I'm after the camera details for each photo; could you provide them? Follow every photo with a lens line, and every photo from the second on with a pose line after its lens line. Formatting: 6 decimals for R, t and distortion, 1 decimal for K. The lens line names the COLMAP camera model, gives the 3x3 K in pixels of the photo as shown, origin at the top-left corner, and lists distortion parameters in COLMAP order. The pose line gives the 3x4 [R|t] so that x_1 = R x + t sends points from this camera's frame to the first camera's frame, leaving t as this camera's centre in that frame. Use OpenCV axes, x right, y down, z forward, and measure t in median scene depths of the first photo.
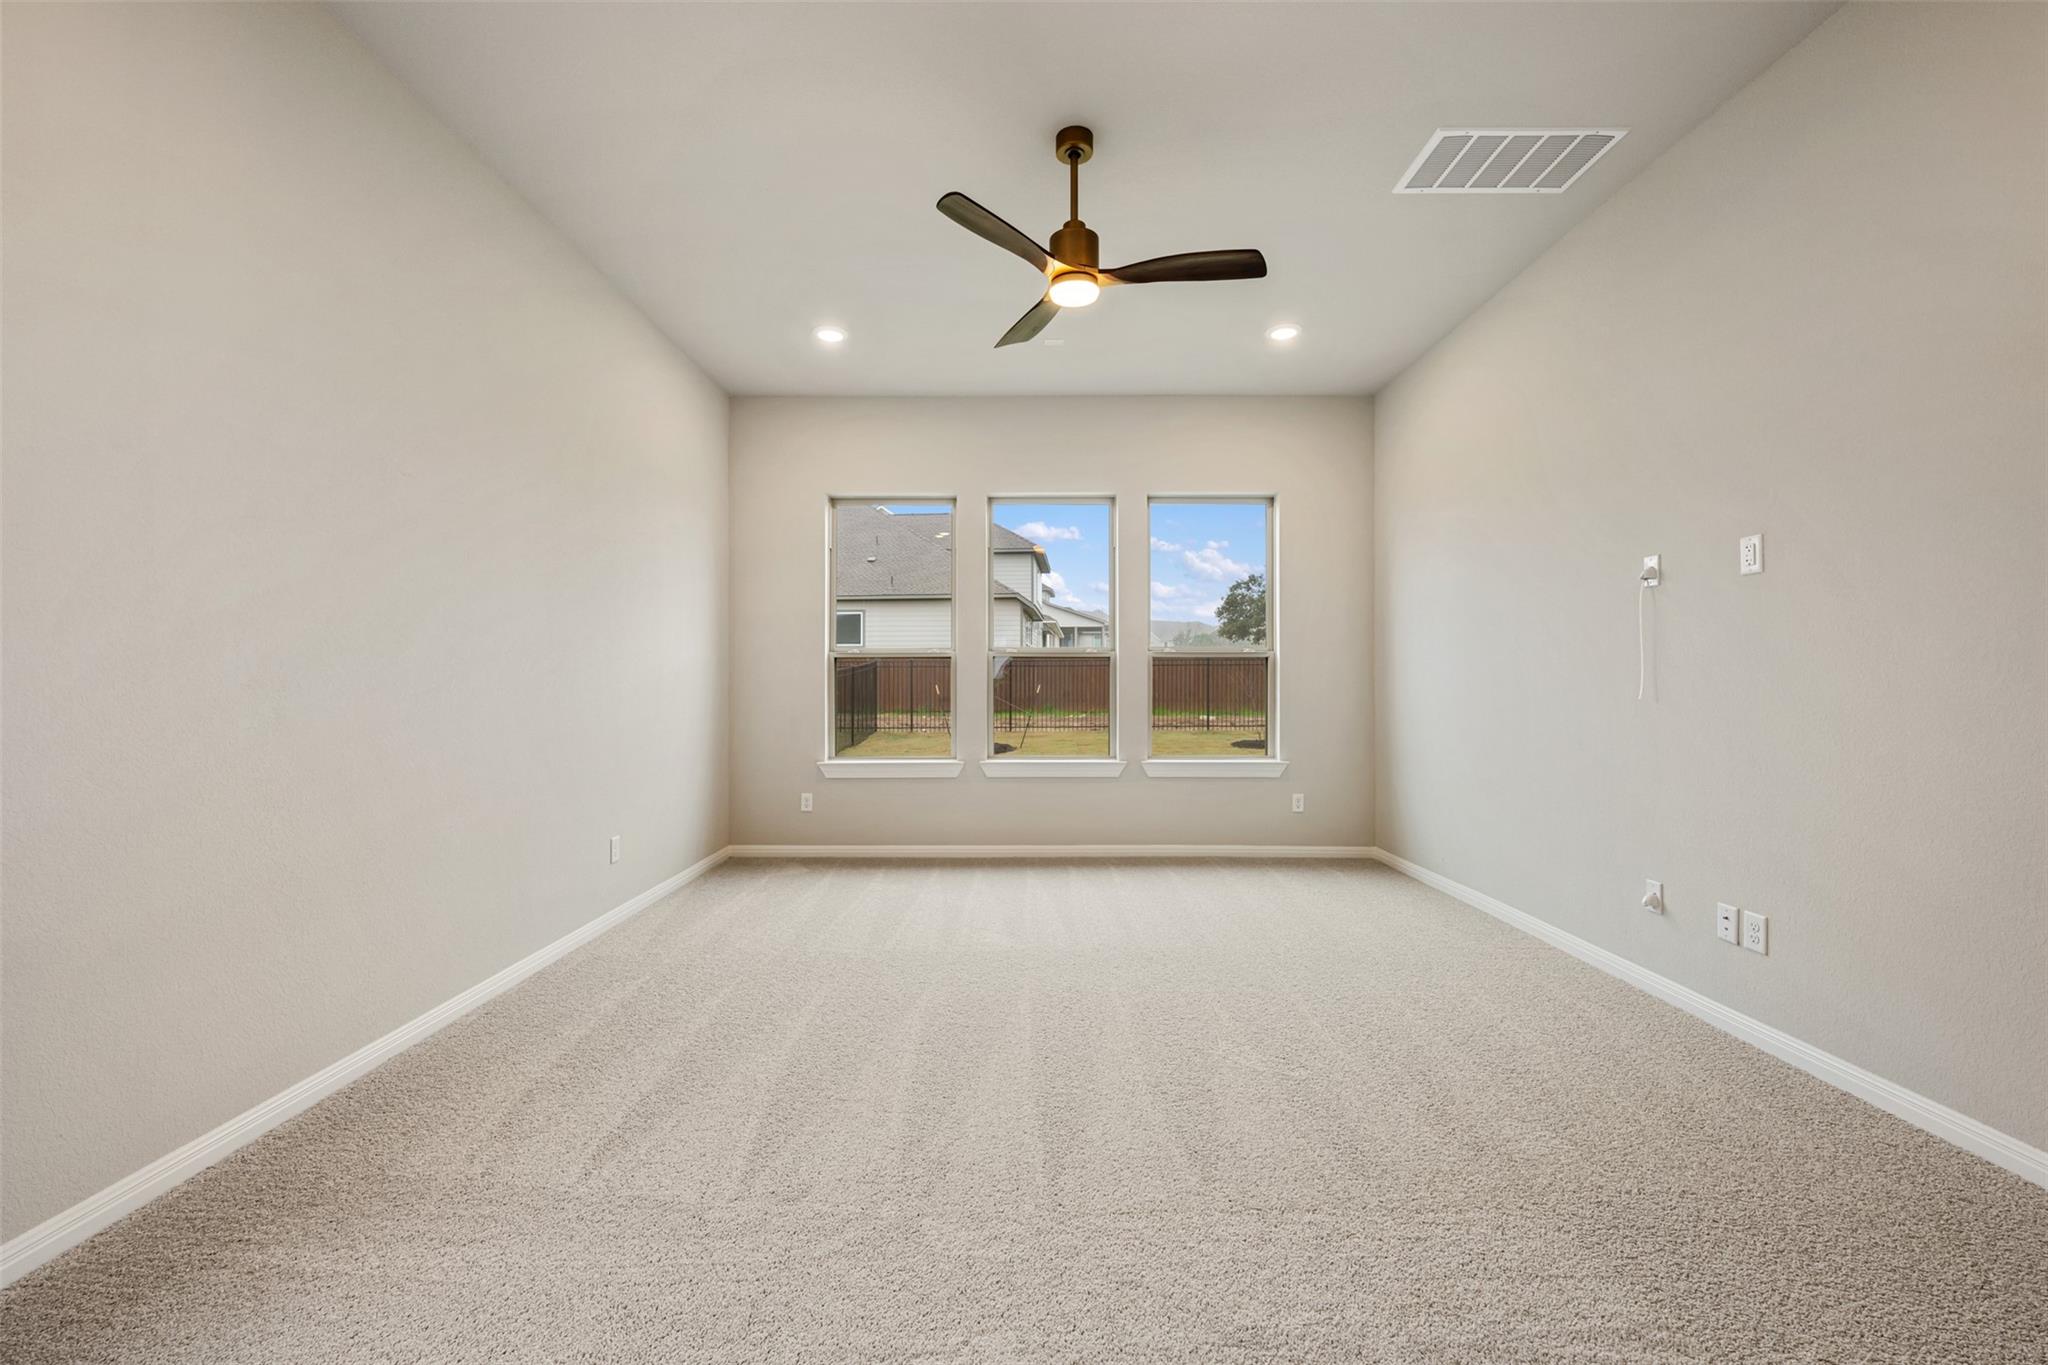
lens RADIAL K [[814.7, 0, 1024.4], [0, 814.7, 689.0], [0, 0, 1]] dist [-0.001256, 0.000232]
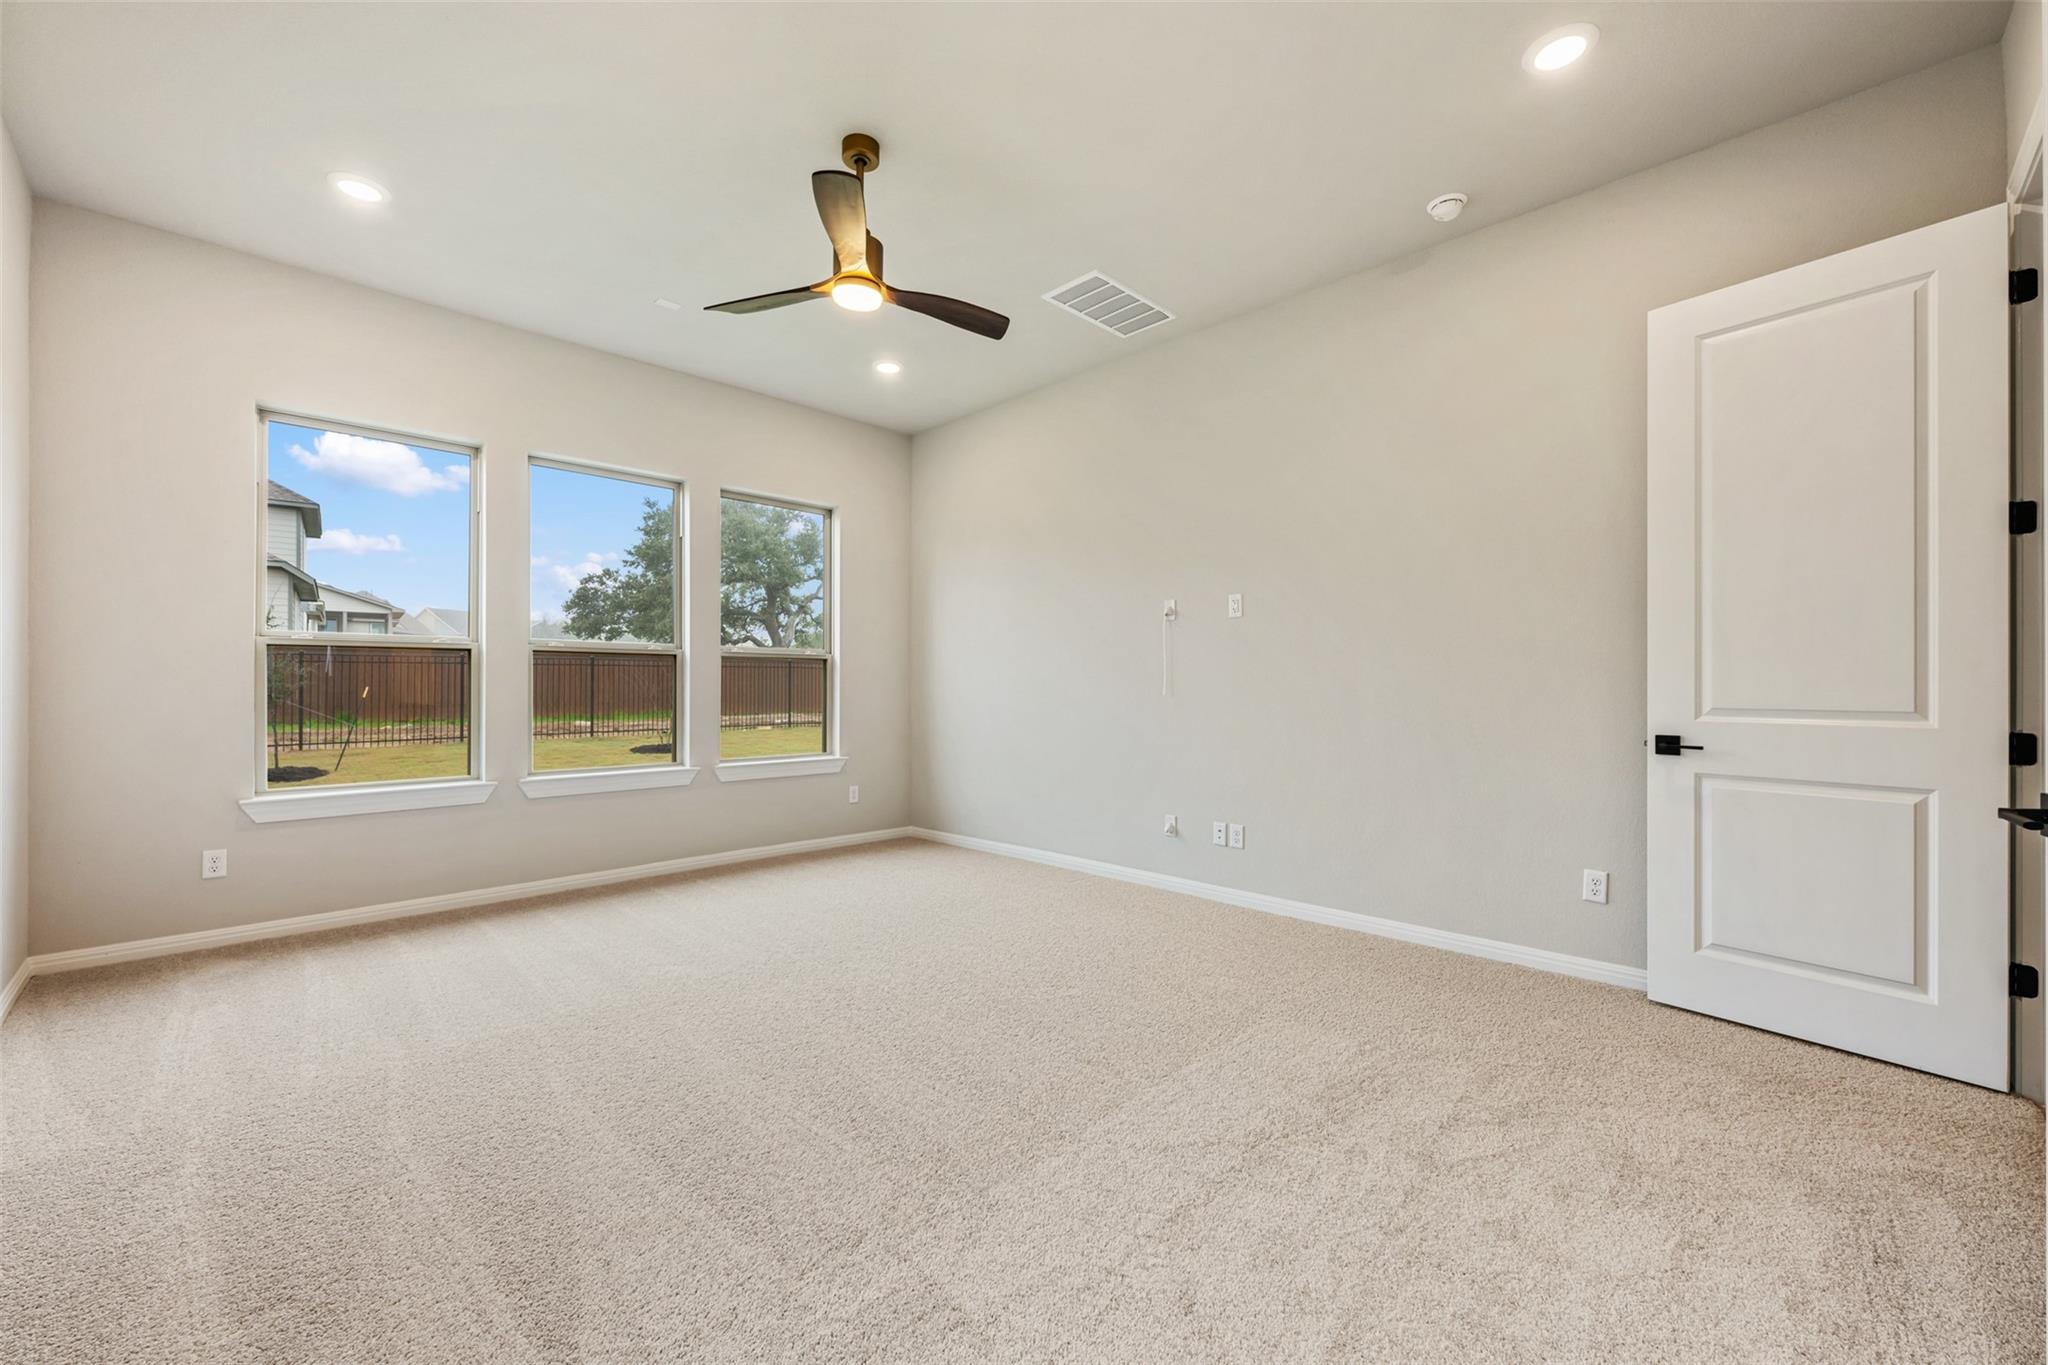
lens RADIAL K [[810.9, 0, 1025.9], [0, 810.9, 690.9], [0, 0, 1]] dist [-0.000366, 0.000136]
pose [[0.702439, -0.002334, 0.711740, -0.272872], [0.003105, 0.999995, 0.000214, 0.002295], [-0.711737, 0.002059, 0.702443, 0.075994]]
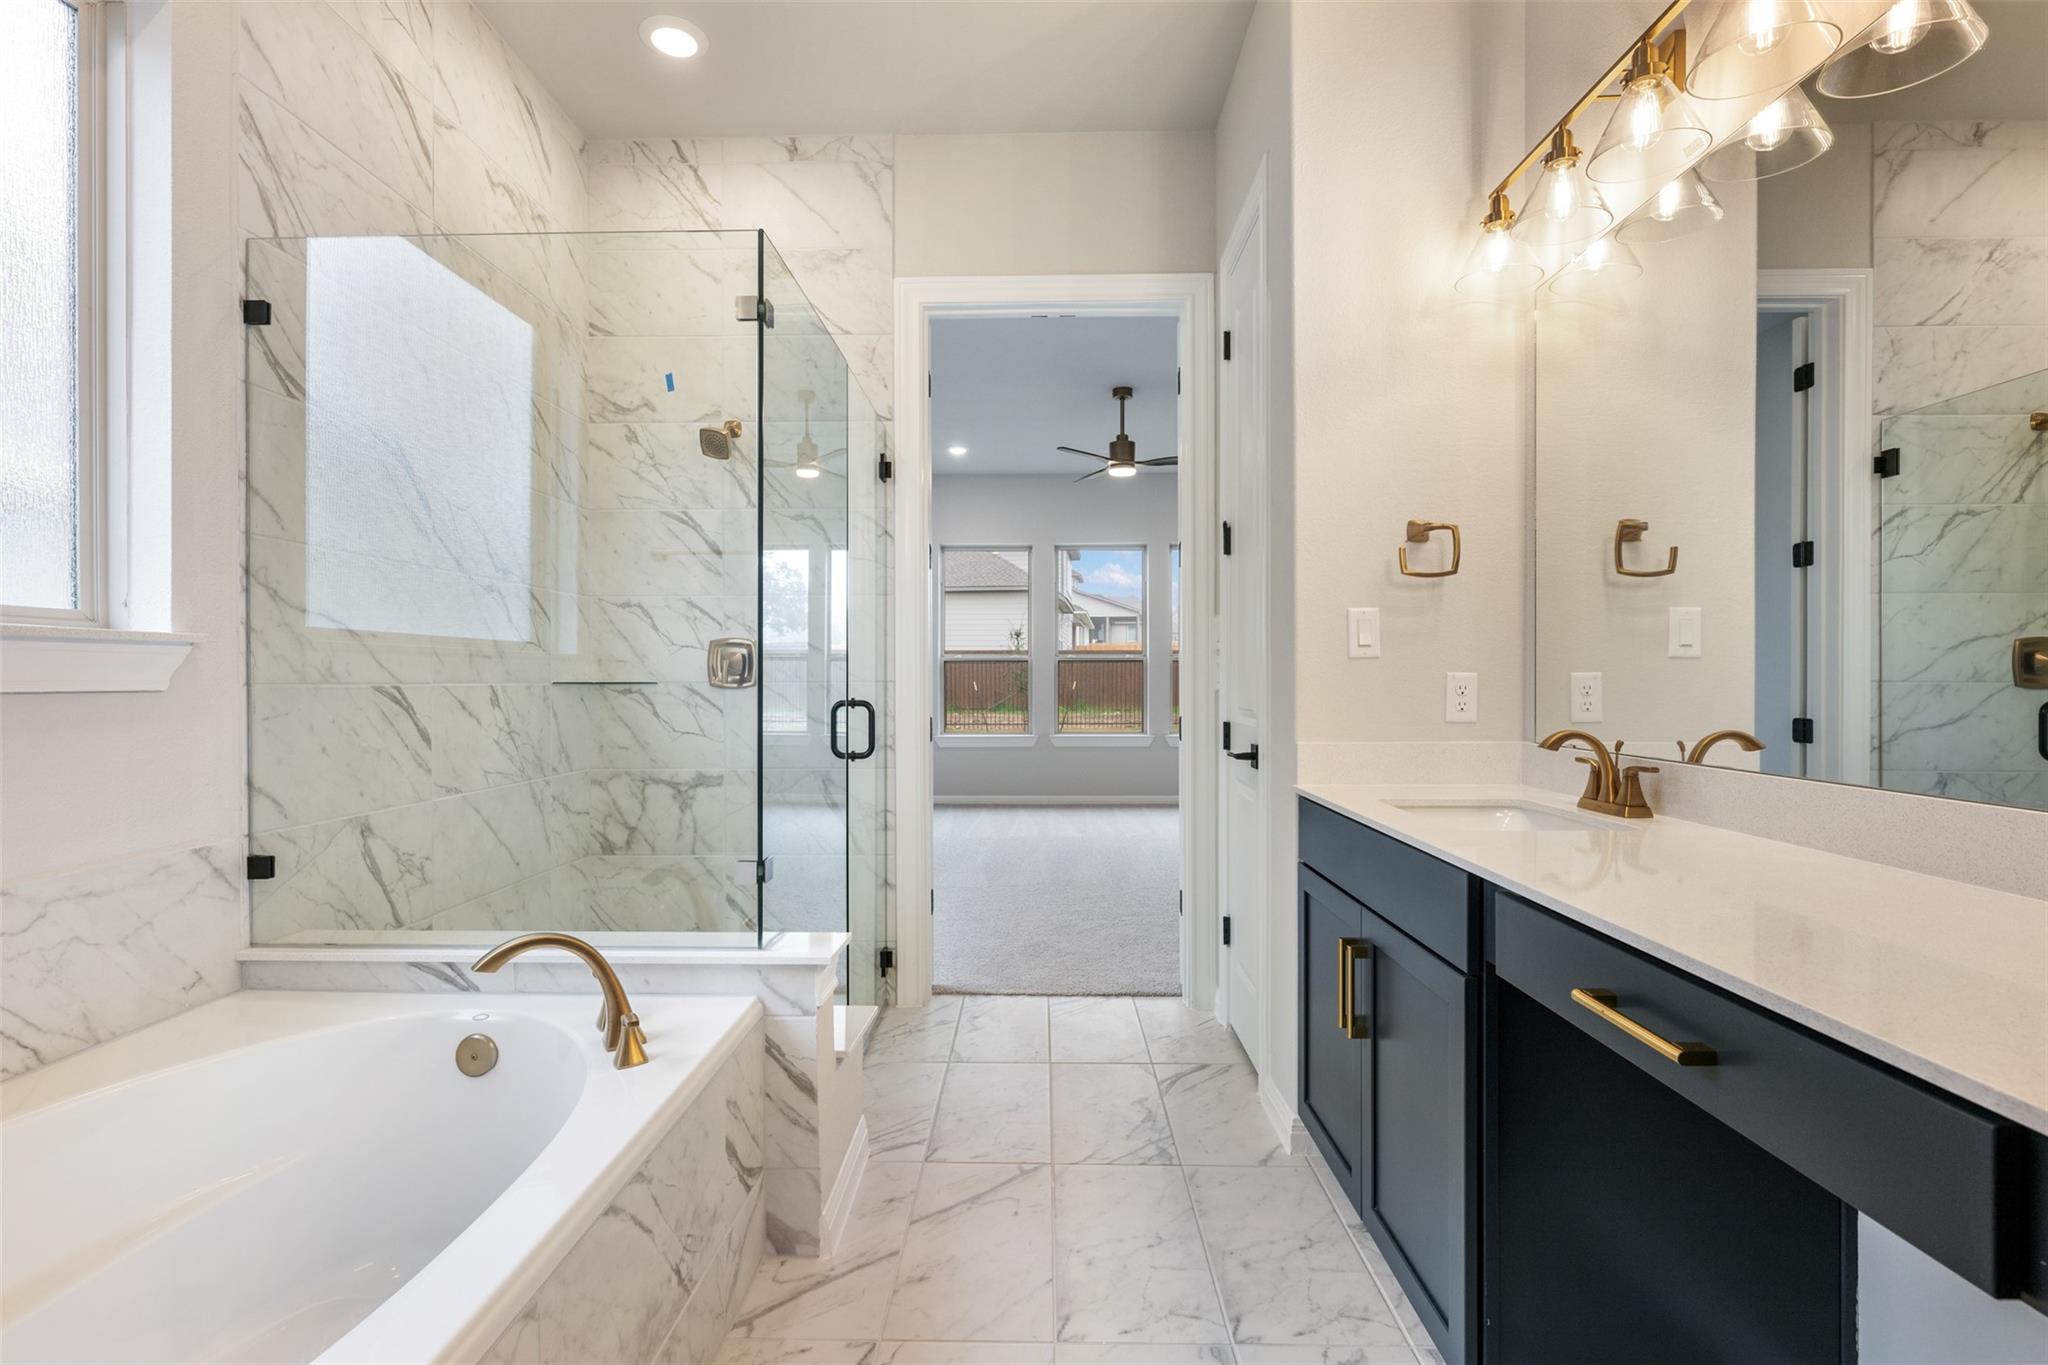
lens RADIAL K [[949.8, 0, 1014.0], [0, 949.8, 679.5], [0, 0, 1]] dist [-0.001819, 0.000902]
pose [[0.999459, -0.002876, -0.032769, -0.063052], [0.002659, 0.999974, -0.006639, 0.004741], [0.032787, 0.006548, 0.999441, -0.637356]]
